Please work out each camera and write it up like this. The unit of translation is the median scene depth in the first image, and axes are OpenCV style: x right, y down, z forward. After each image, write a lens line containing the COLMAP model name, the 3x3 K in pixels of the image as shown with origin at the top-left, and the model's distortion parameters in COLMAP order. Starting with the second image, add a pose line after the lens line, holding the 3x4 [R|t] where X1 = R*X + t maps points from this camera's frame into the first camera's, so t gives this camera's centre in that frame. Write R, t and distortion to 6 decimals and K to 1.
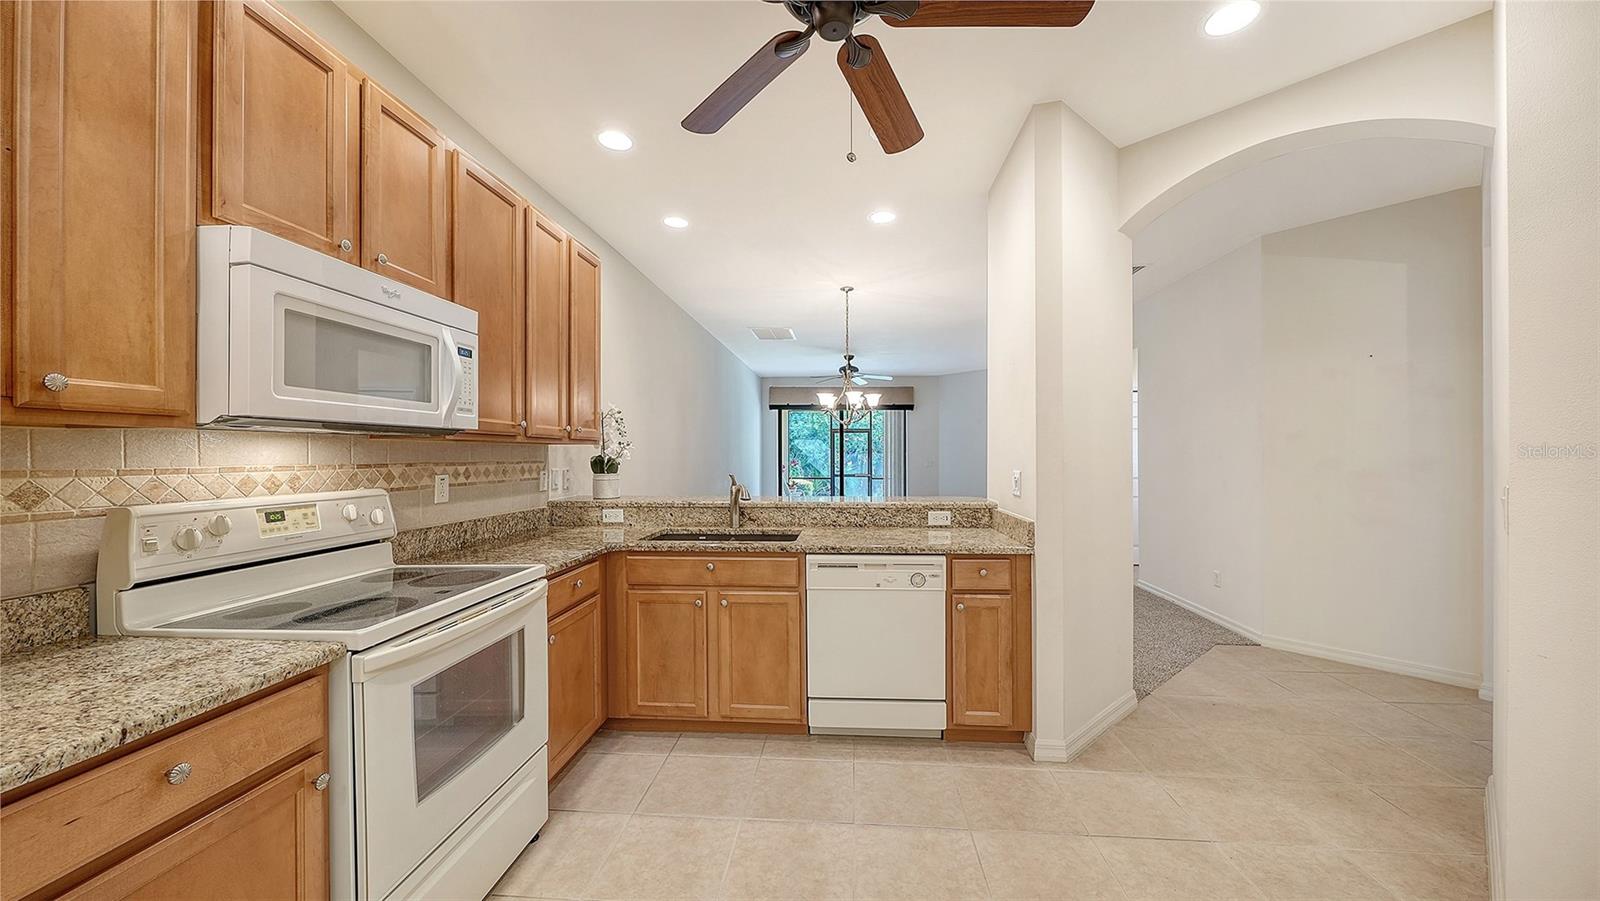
lens RADIAL K [[571.9, 0, 809.6], [0, 571.9, 453.9], [0, 0, 1]] dist [-0.000144, -0.002587]
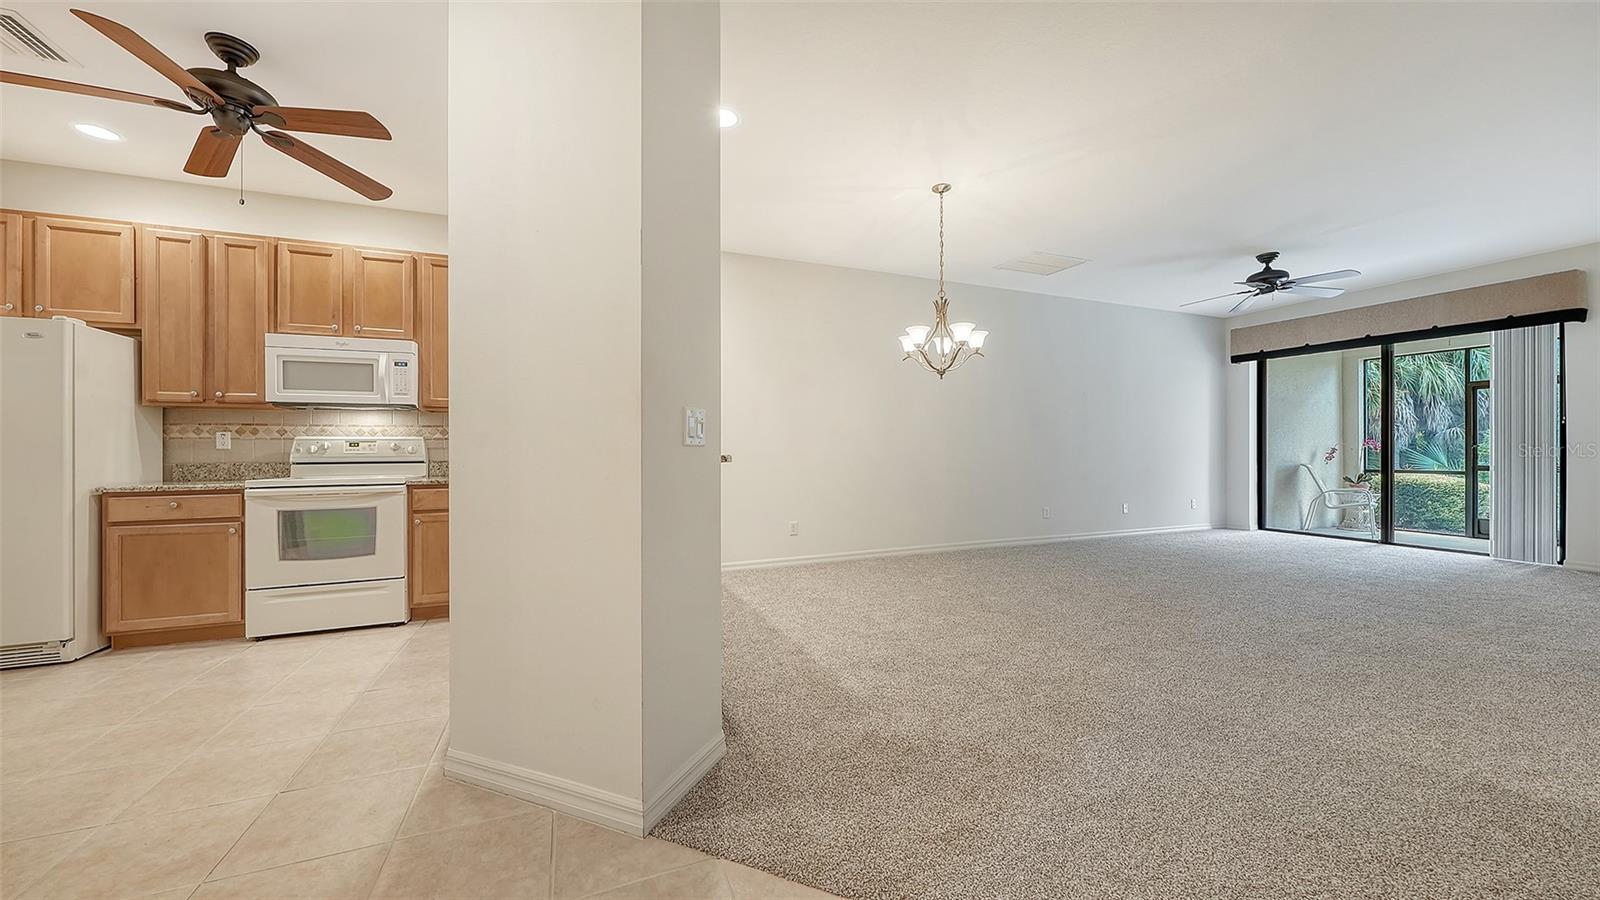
lens RADIAL K [[569.1, 0, 791.8], [0, 569.1, 447.4], [0, 0, 1]] dist [-0.001998, -0.000320]
pose [[0.435178, -0.004470, -0.900334, 1.279750], [0.005644, 0.999982, -0.002237, 0.086861], [0.900327, -0.004107, 0.435195, 1.024058]]
